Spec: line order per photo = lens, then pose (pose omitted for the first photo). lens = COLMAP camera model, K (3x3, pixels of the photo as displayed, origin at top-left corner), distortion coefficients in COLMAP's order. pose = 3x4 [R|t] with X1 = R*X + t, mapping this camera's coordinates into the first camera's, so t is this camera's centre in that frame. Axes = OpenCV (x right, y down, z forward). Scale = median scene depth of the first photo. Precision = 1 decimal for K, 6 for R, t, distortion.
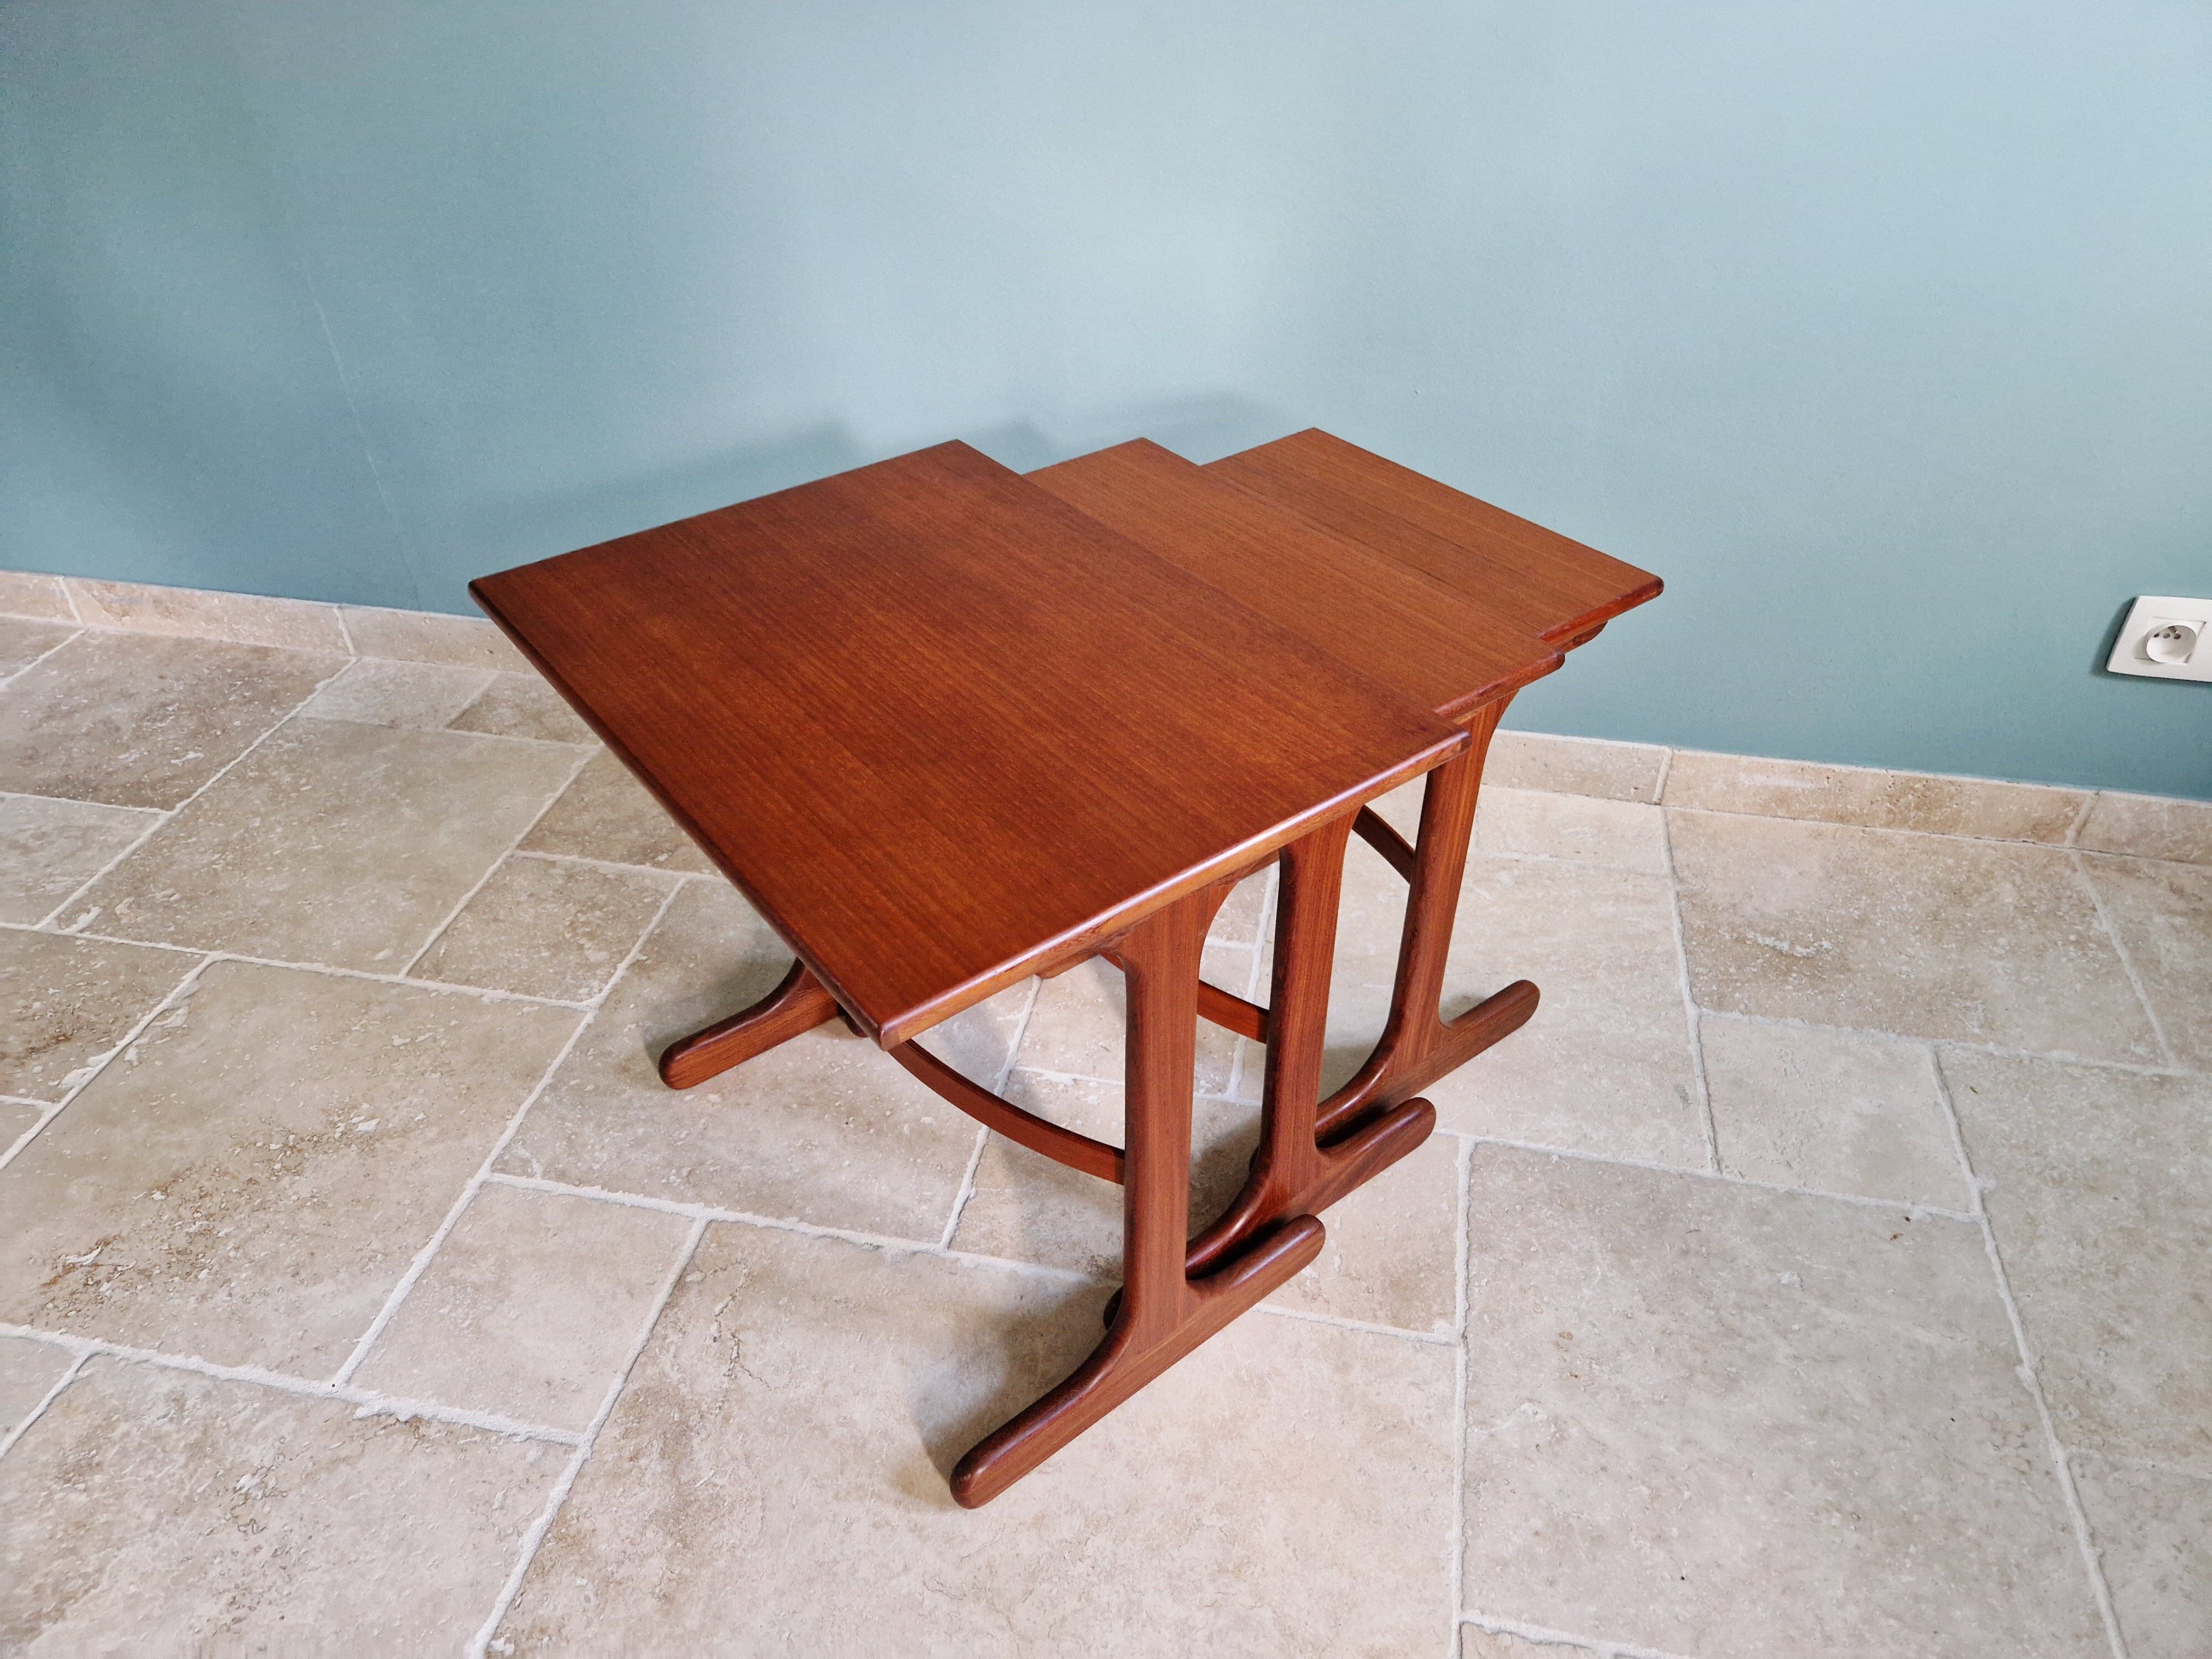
lens RADIAL K [[1486.4, 0, 1106.9], [0, 1486.4, 839.4], [0, 0, 1]] dist [0.073847, -0.068090]
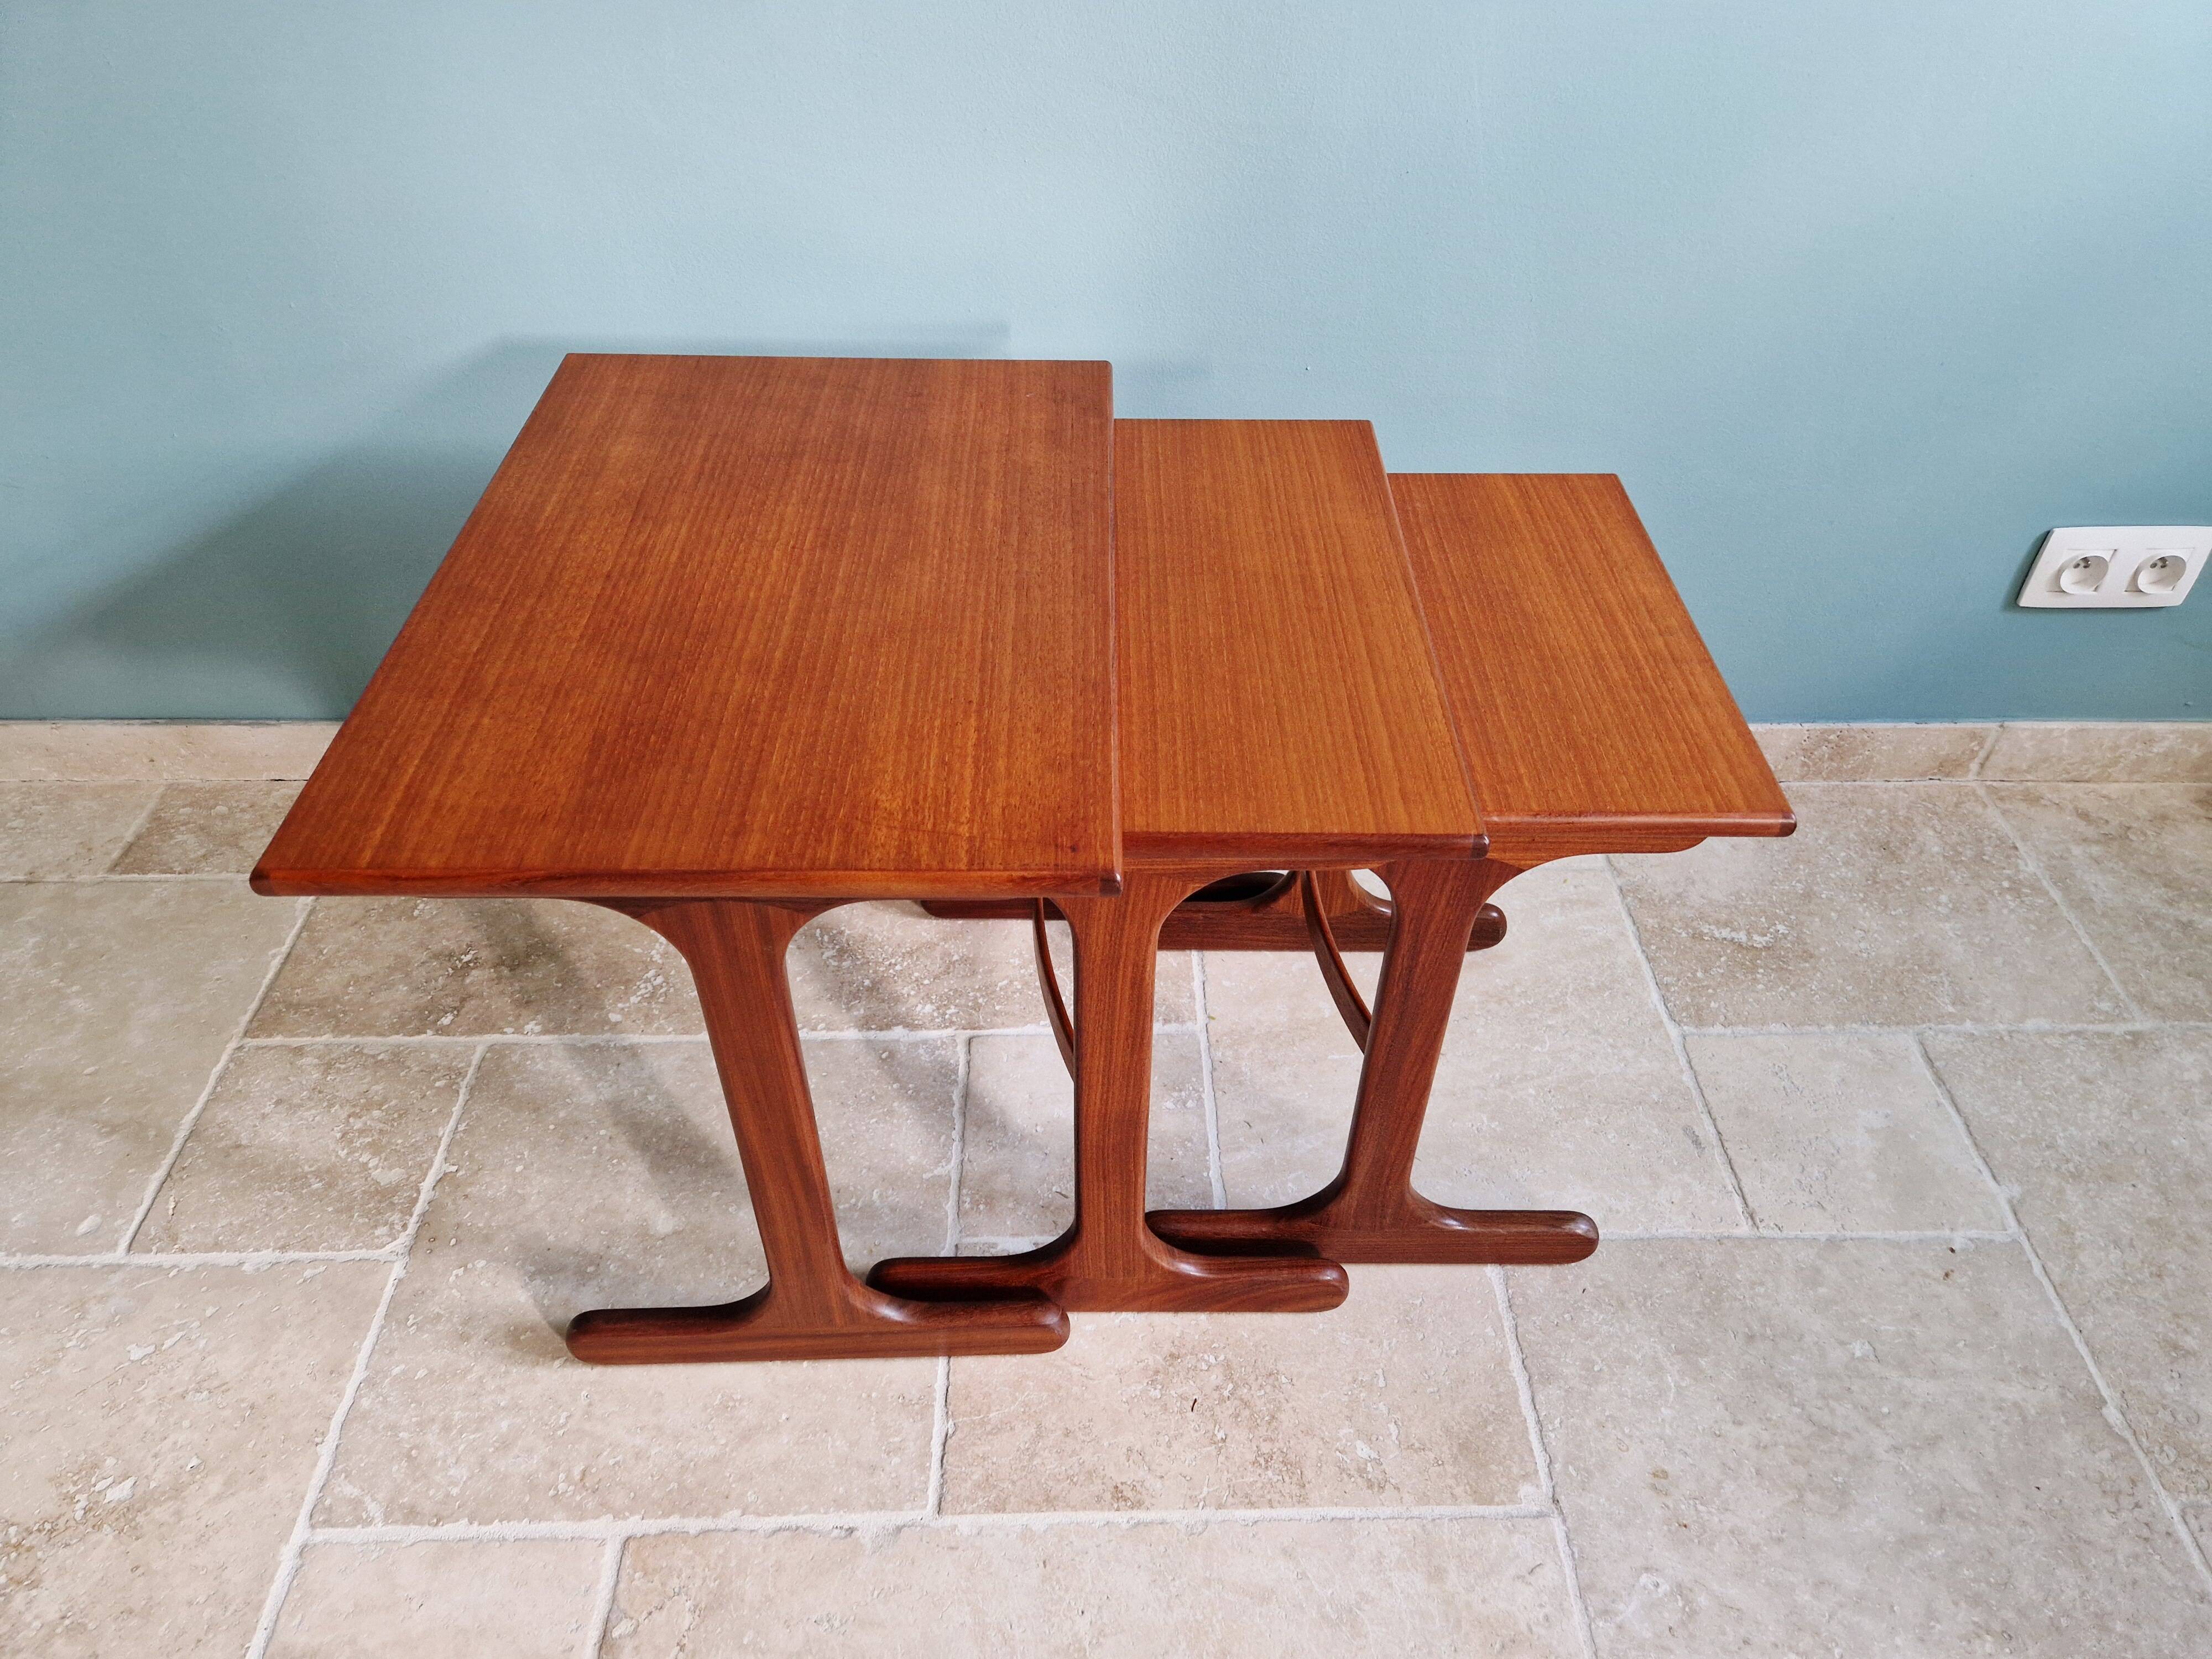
lens RADIAL K [[1484.0, 0, 1122.4], [0, 1484.0, 826.1], [0, 0, 1]] dist [0.068380, -0.055330]
pose [[0.972802, -0.136593, 0.187079, -0.108070], [0.121796, 0.988603, 0.088481, -0.151833], [-0.197032, -0.063289, 0.978352, 0.199288]]
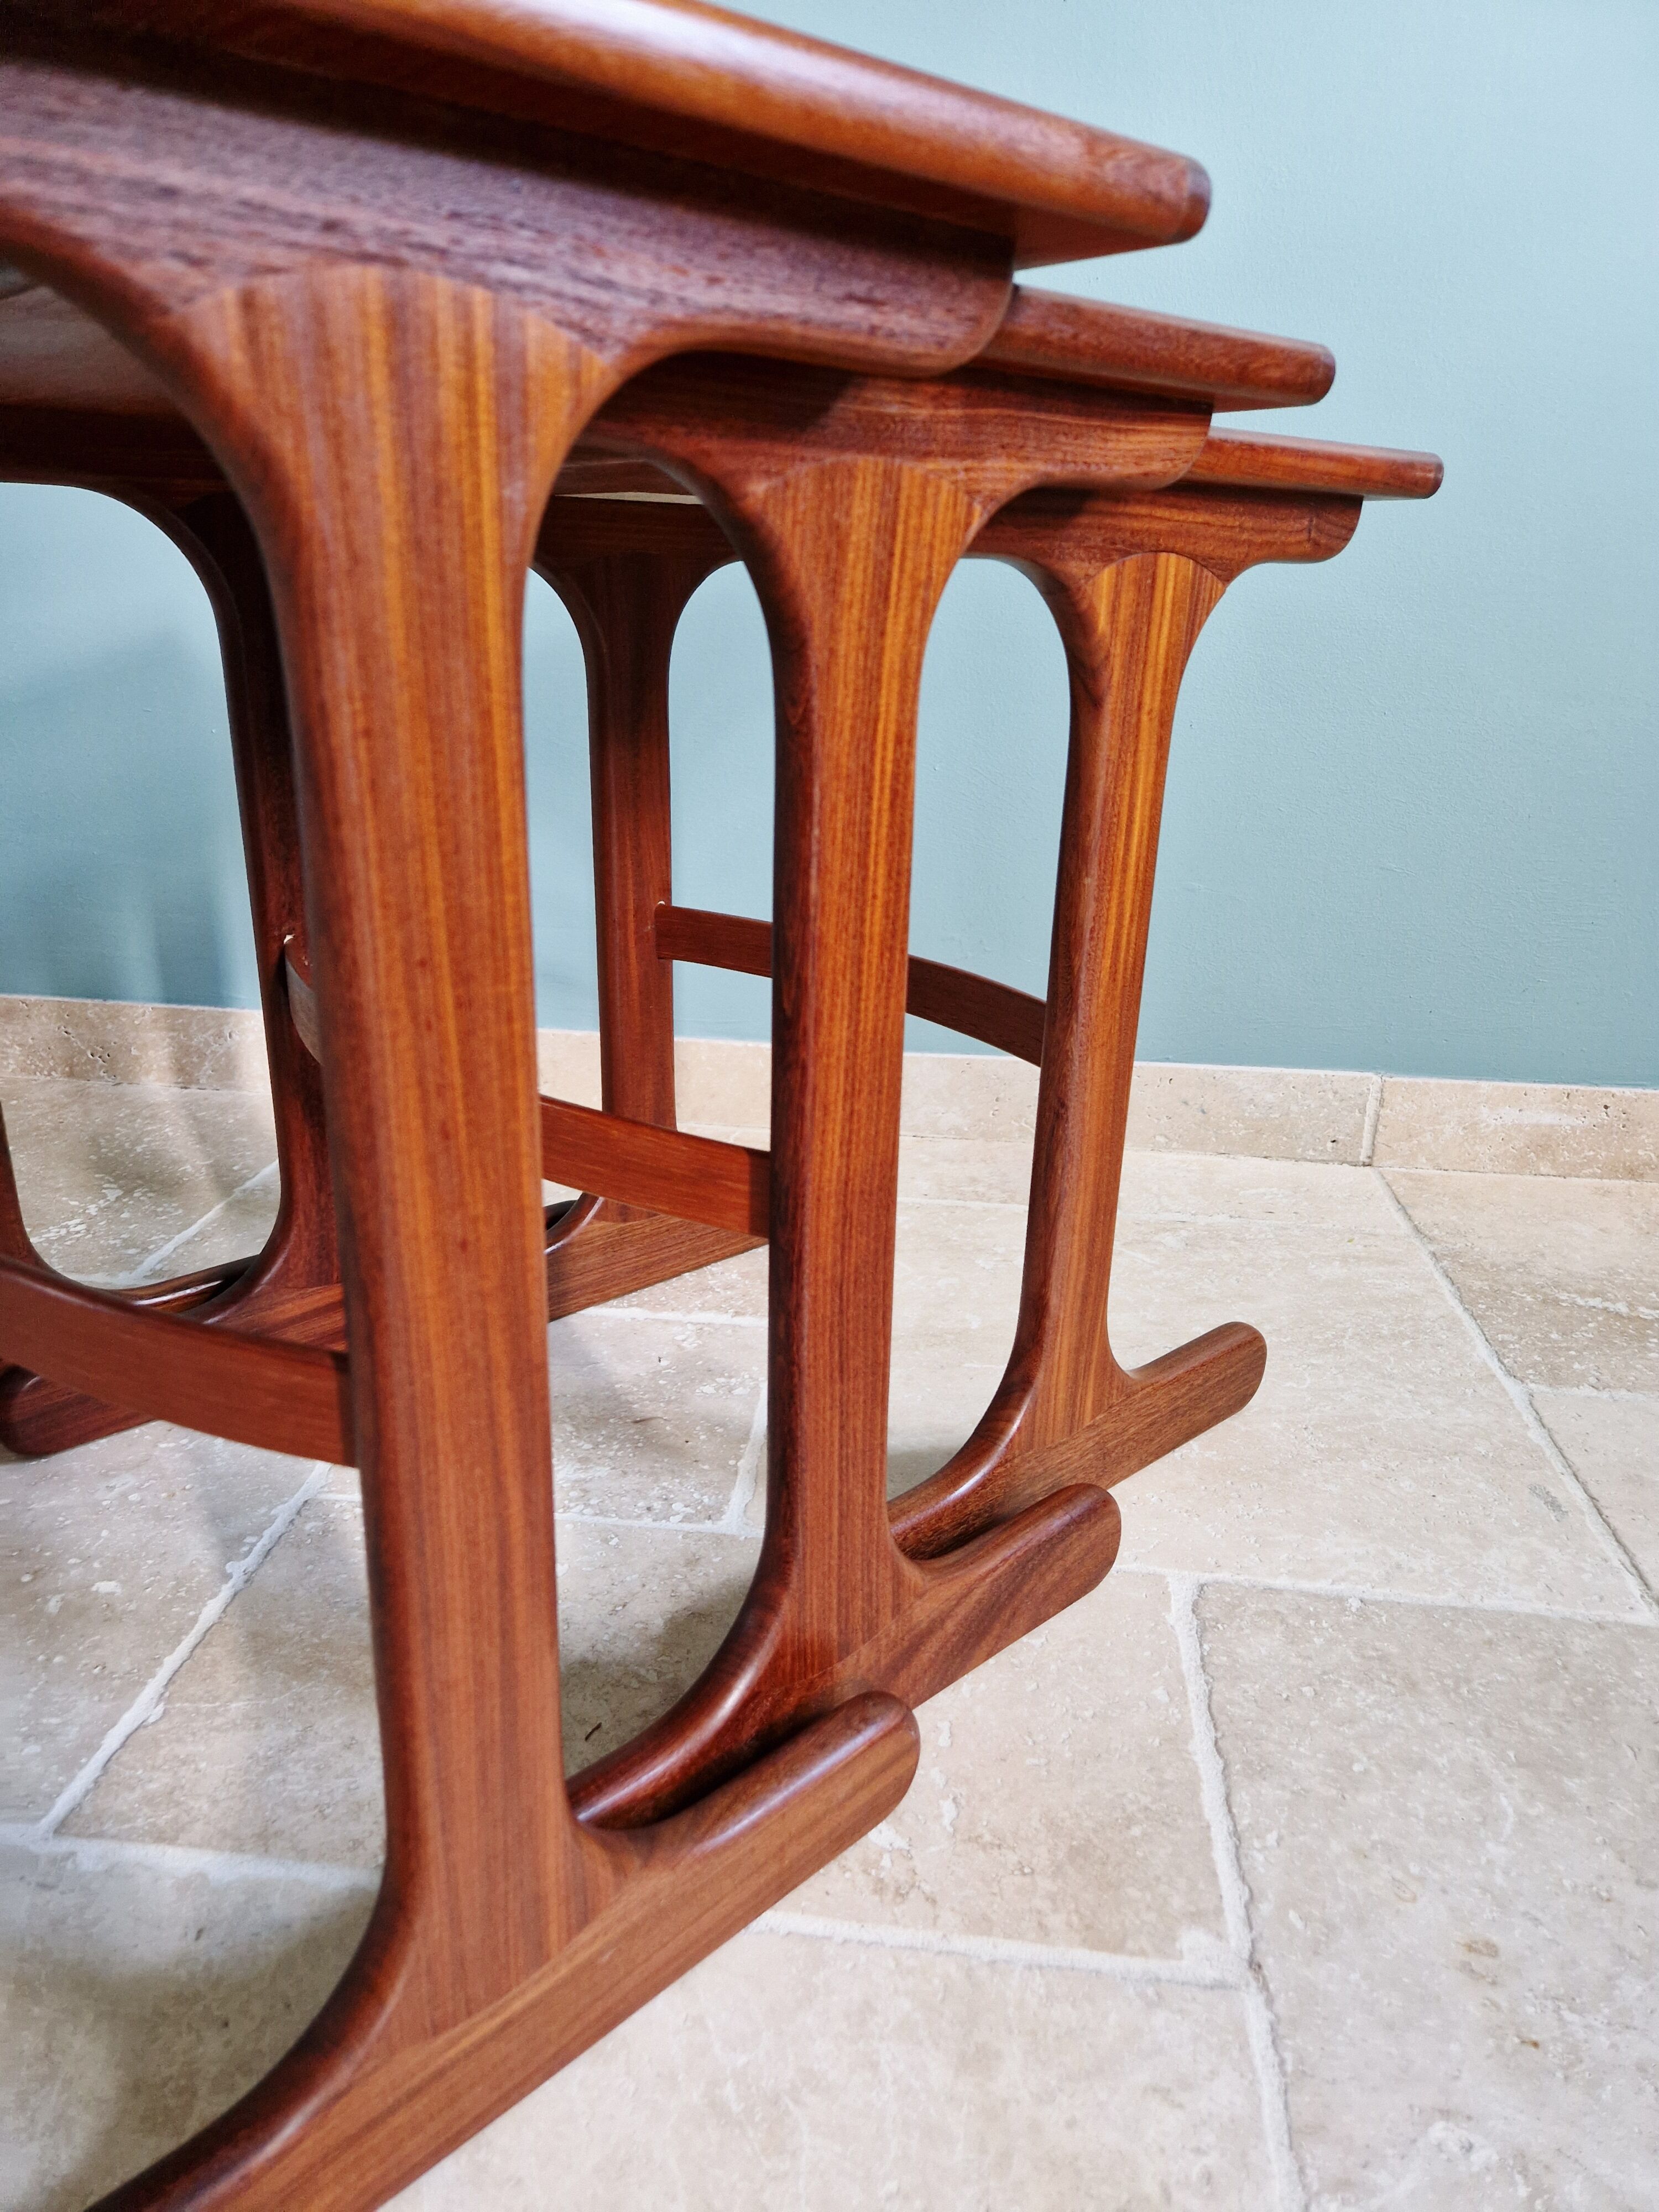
lens RADIAL K [[1486.8, 0, 817.7], [0, 1486.8, 1118.3], [0, 0, 1]] dist [0.071783, -0.061047]
pose [[0.995443, -0.000303, 0.095359, 0.068670], [0.029321, 0.952522, -0.303054, 0.210919], [-0.090740, 0.304469, 0.948190, 0.490196]]
